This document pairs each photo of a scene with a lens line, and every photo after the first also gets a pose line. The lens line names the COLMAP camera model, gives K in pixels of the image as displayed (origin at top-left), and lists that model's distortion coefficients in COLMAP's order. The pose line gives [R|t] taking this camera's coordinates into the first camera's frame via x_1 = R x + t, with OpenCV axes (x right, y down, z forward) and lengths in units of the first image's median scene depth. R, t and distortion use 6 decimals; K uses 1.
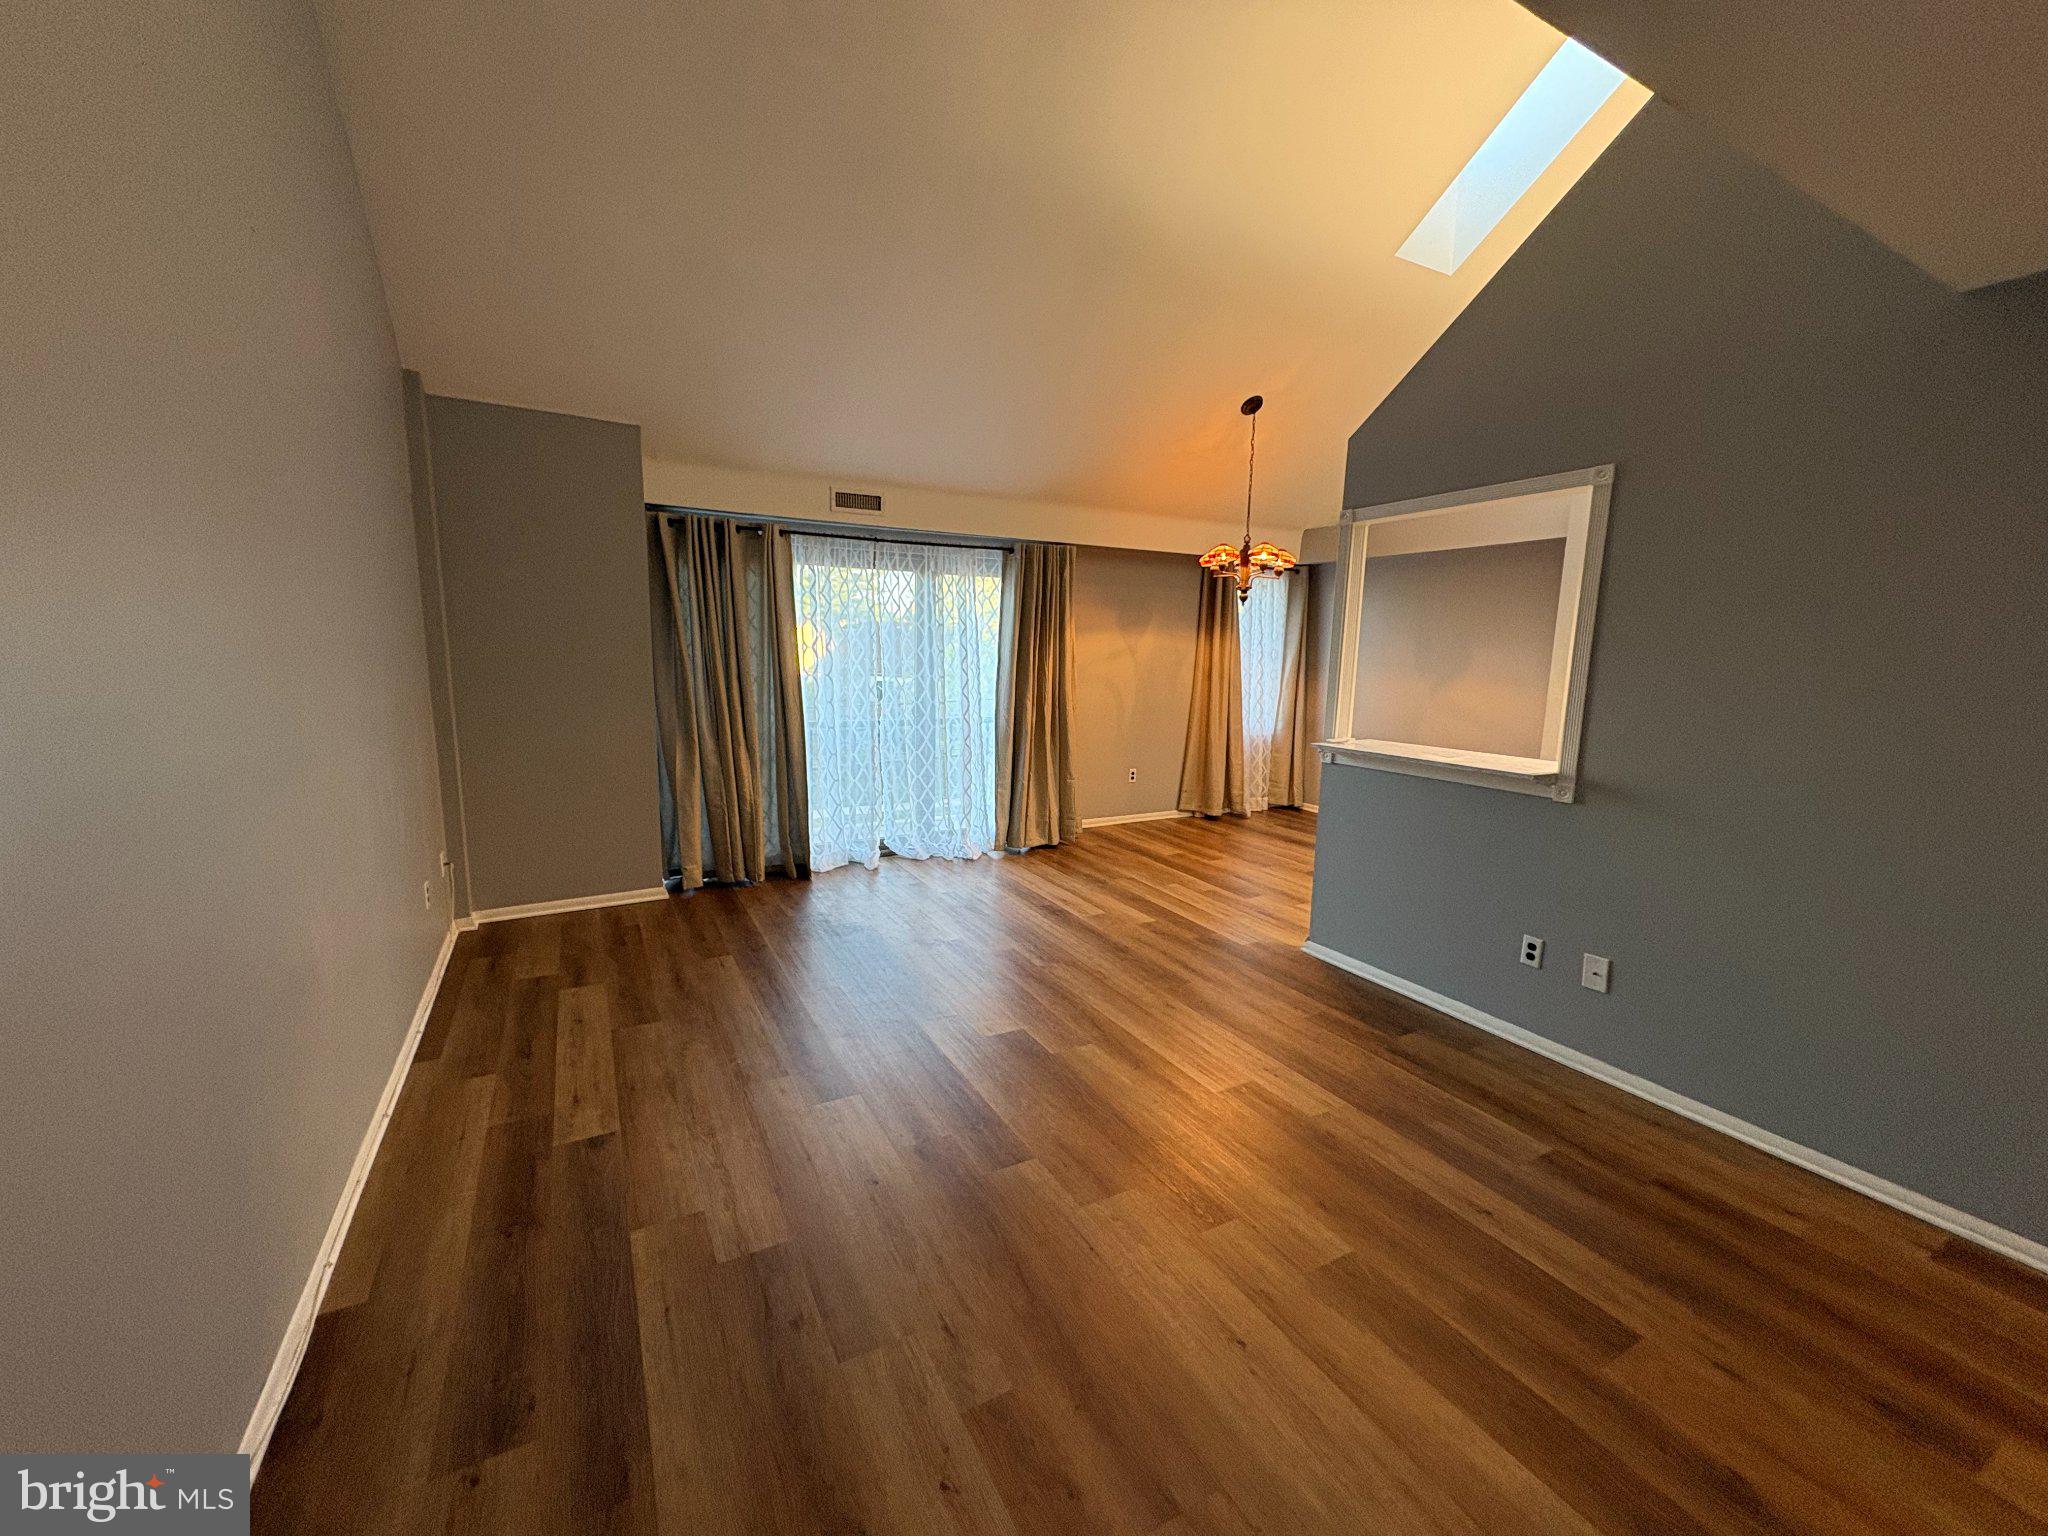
lens RADIAL K [[814.7, 0, 1014.5], [0, 814.7, 769.5], [0, 0, 1]] dist [-0.002761, 0.000809]
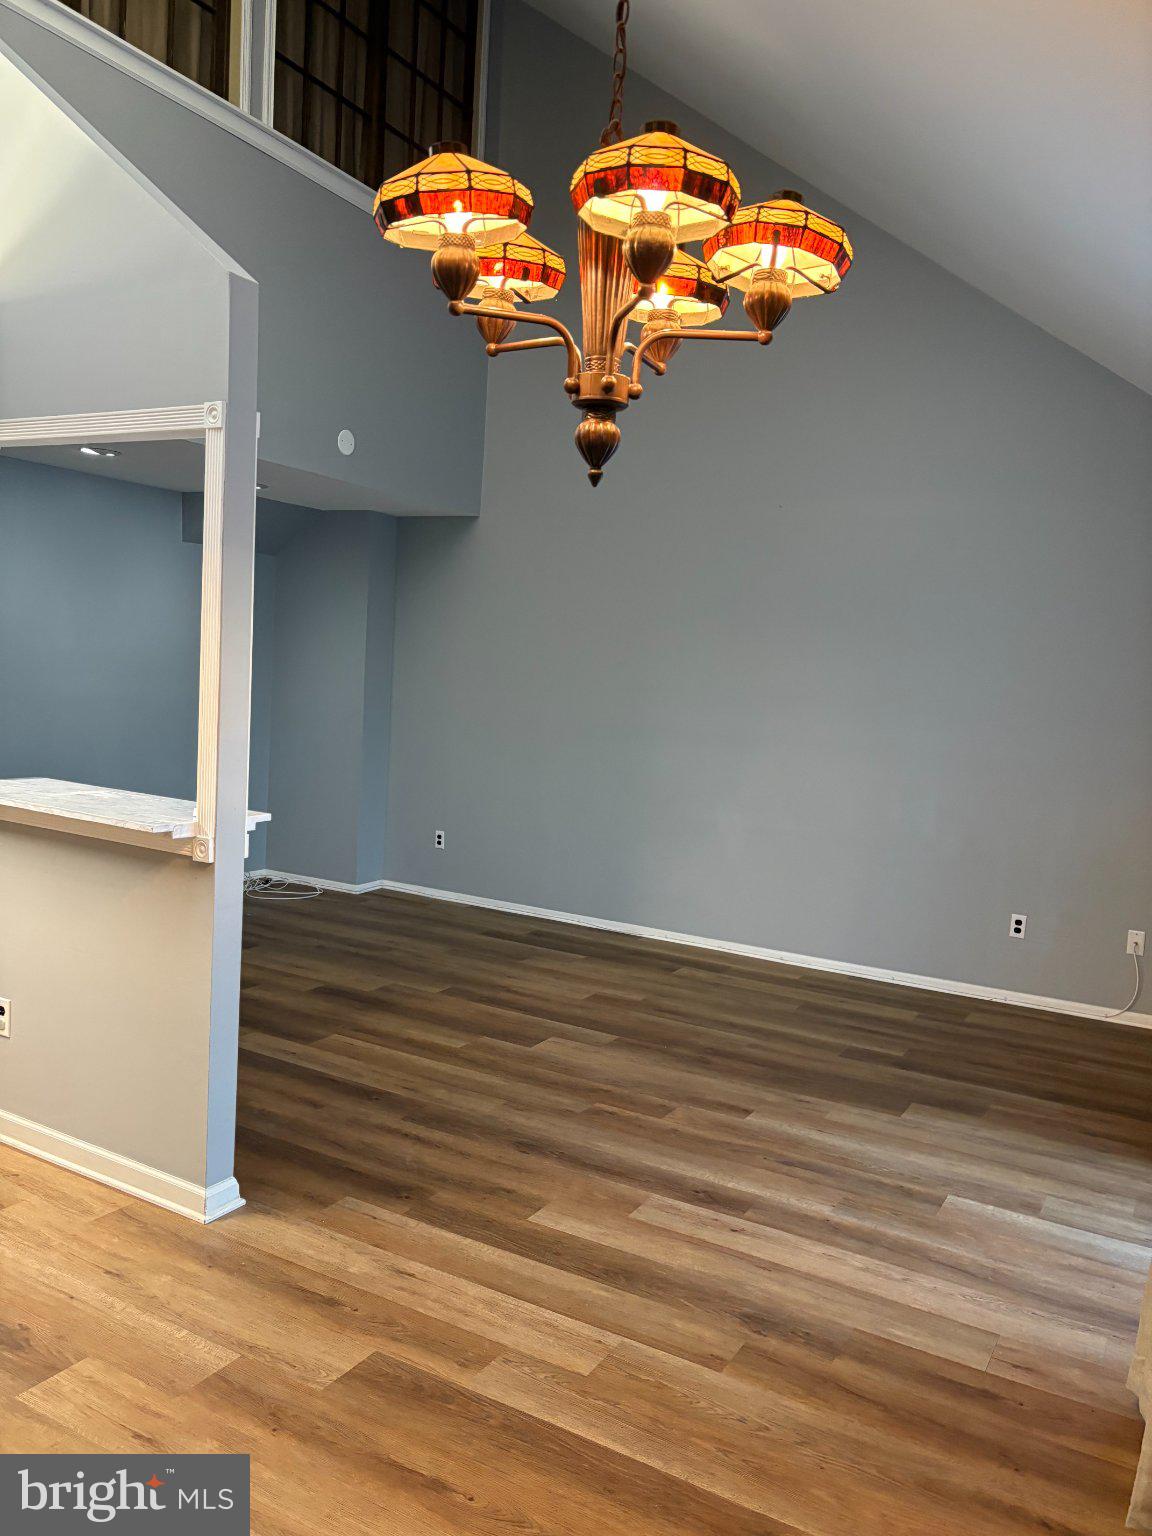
lens RADIAL K [[1159.0, 0, 571.8], [0, 1159.0, 764.9], [0, 0, 1]] dist [0.023410, -0.019802]
pose [[-0.845090, -0.024532, -0.534060, 0.548490], [-0.155852, 0.966863, 0.202205, -0.237259], [0.511402, 0.254115, -0.820910, 1.557231]]
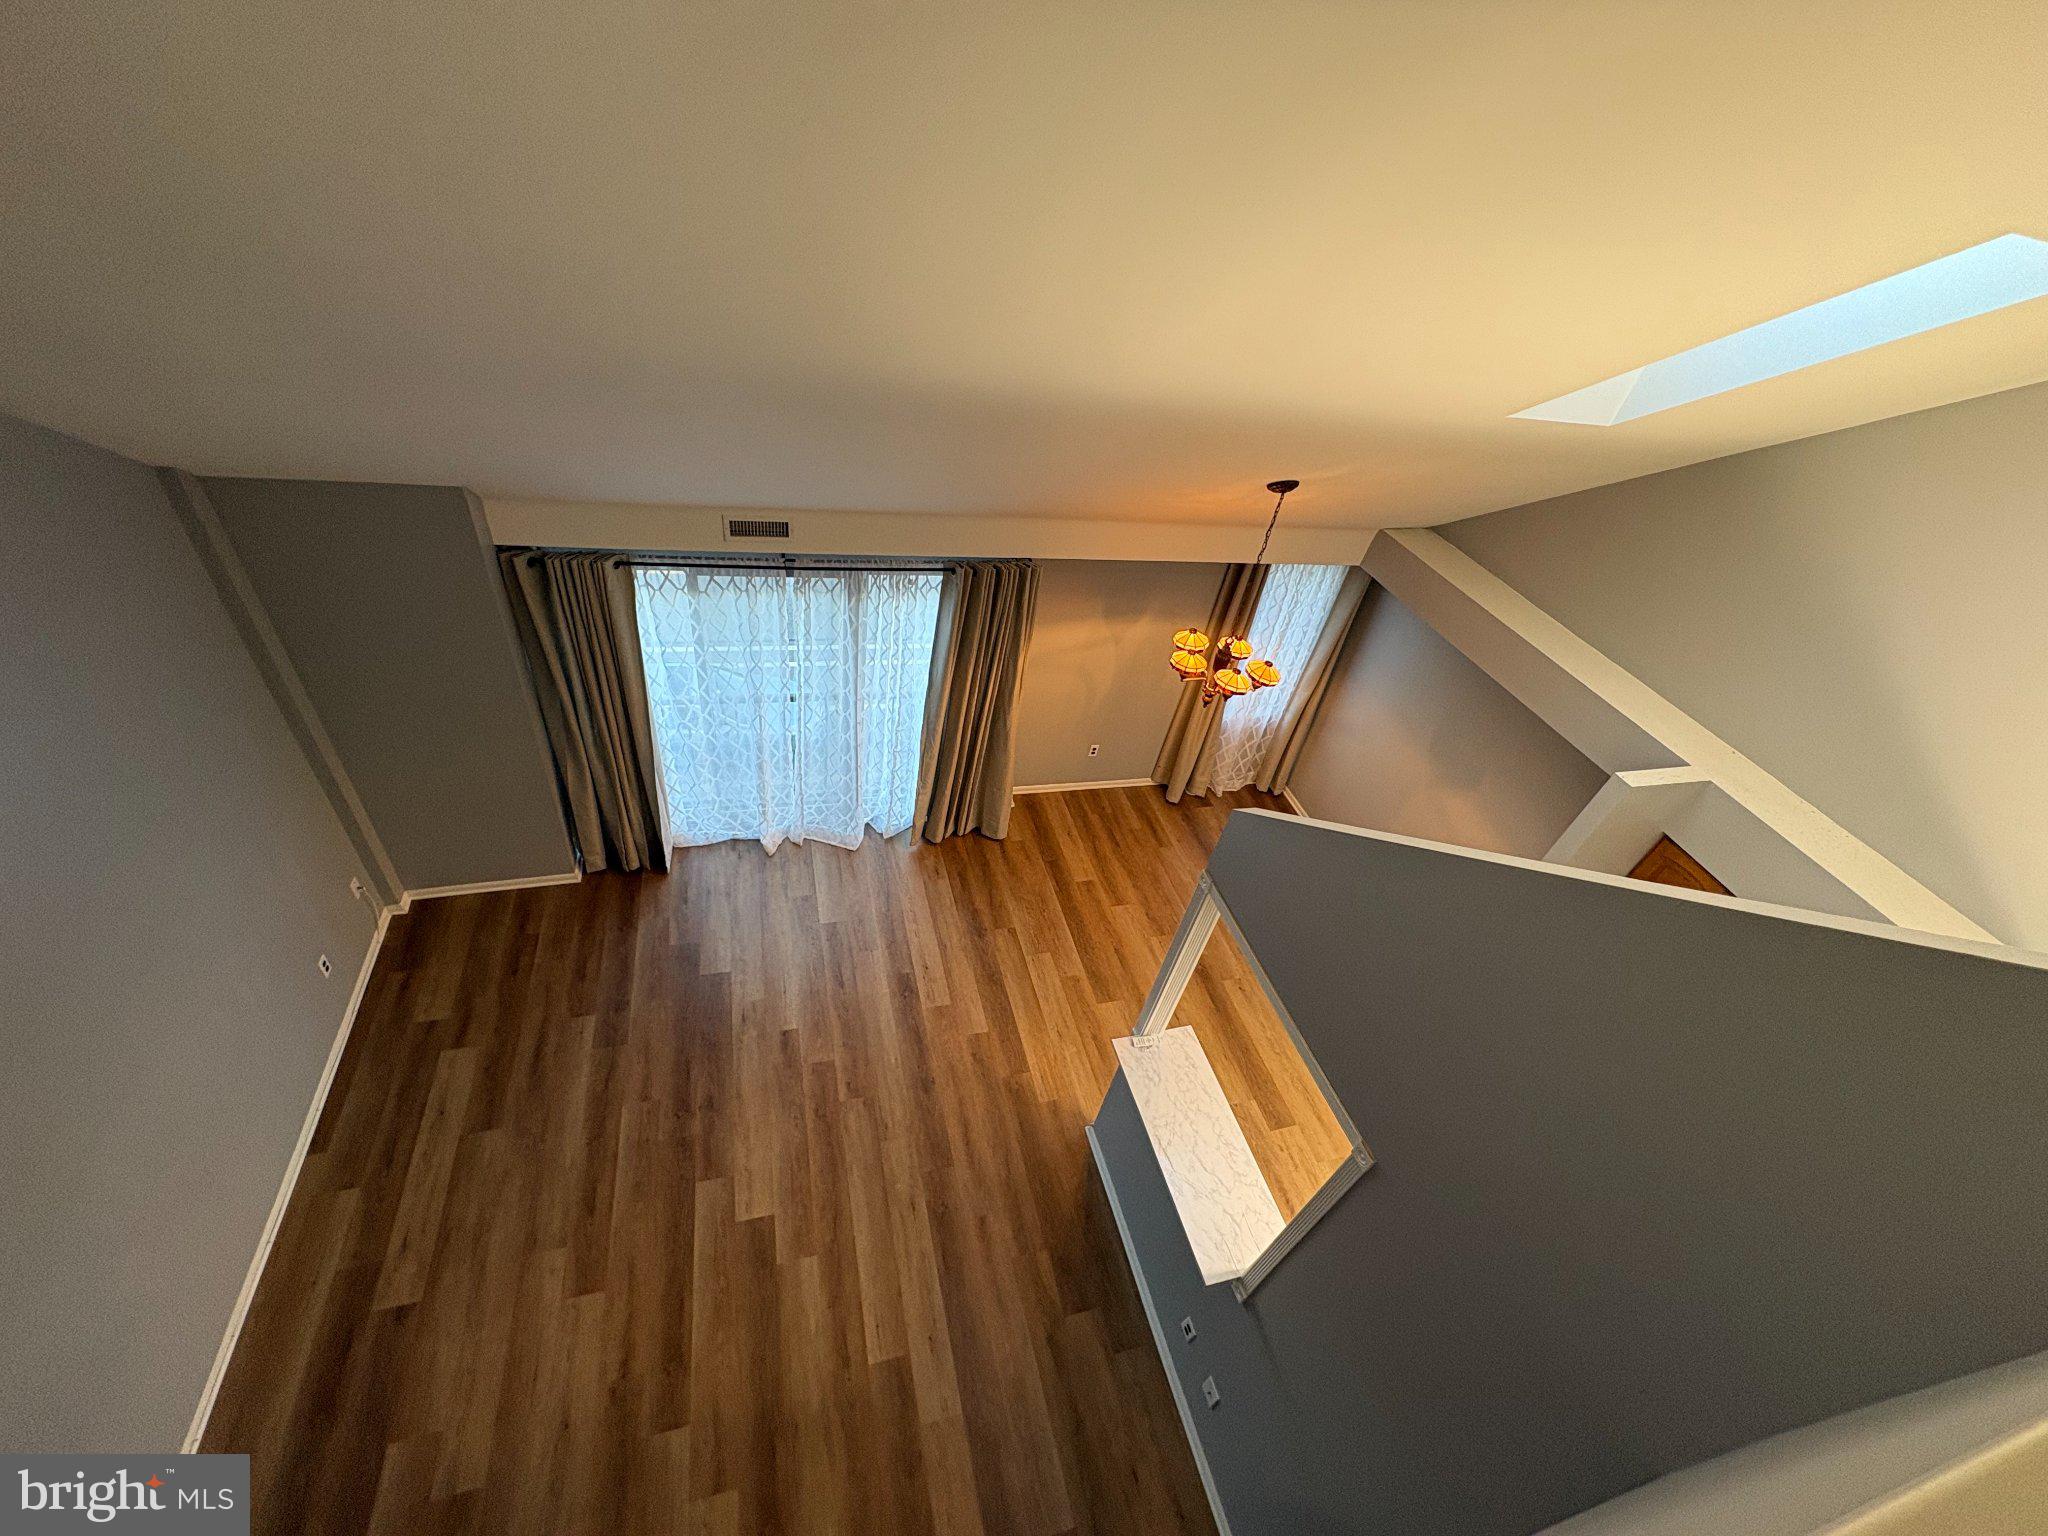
lens RADIAL K [[814.7, 0, 1020.1], [0, 814.7, 767.6], [0, 0, 1]] dist [-0.002761, 0.000809]
pose [[0.966793, 0.241390, -0.083914, 0.224512], [-0.166748, 0.844669, 0.508655, -0.678830], [0.193663, -0.477772, 0.856871, 0.254466]]
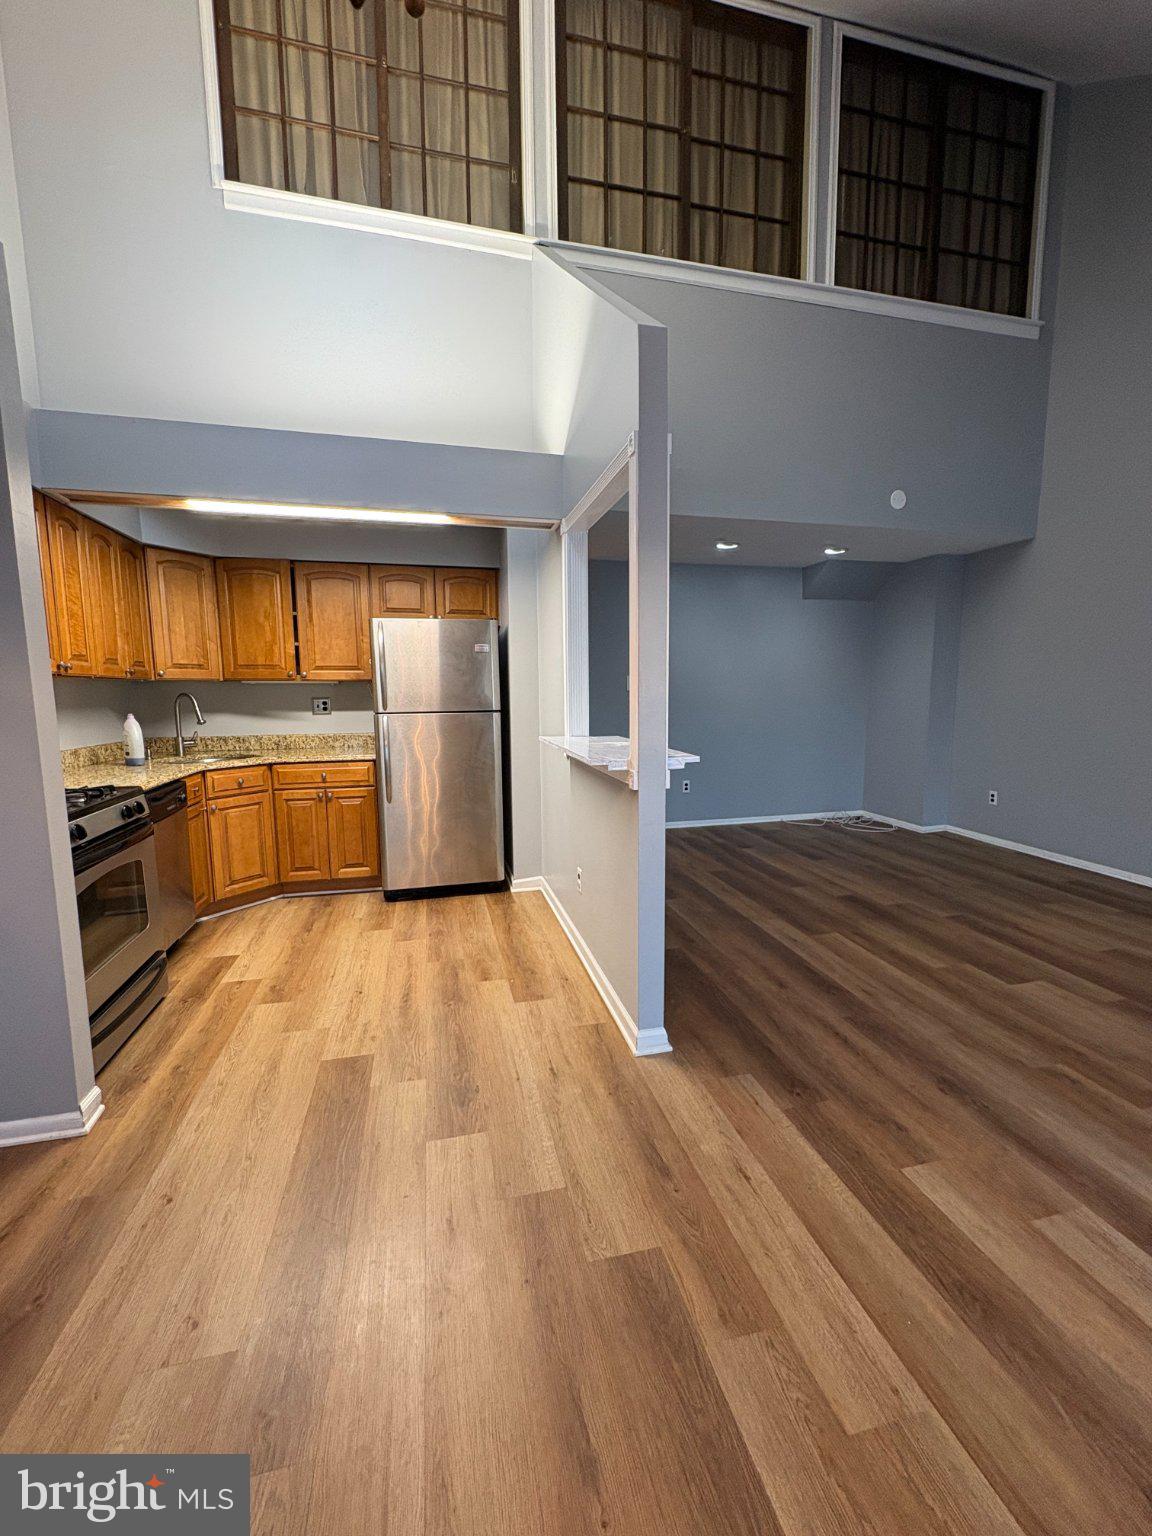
lens RADIAL K [[611.0, 0, 576.3], [0, 611.0, 765.6], [0, 0, 1]] dist [-0.002761, 0.000809]
pose [[-0.968470, -0.040243, 0.245857, 0.288480], [0.030119, 0.960715, 0.275898, -0.160818], [-0.247301, 0.274604, -0.929212, 1.349289]]
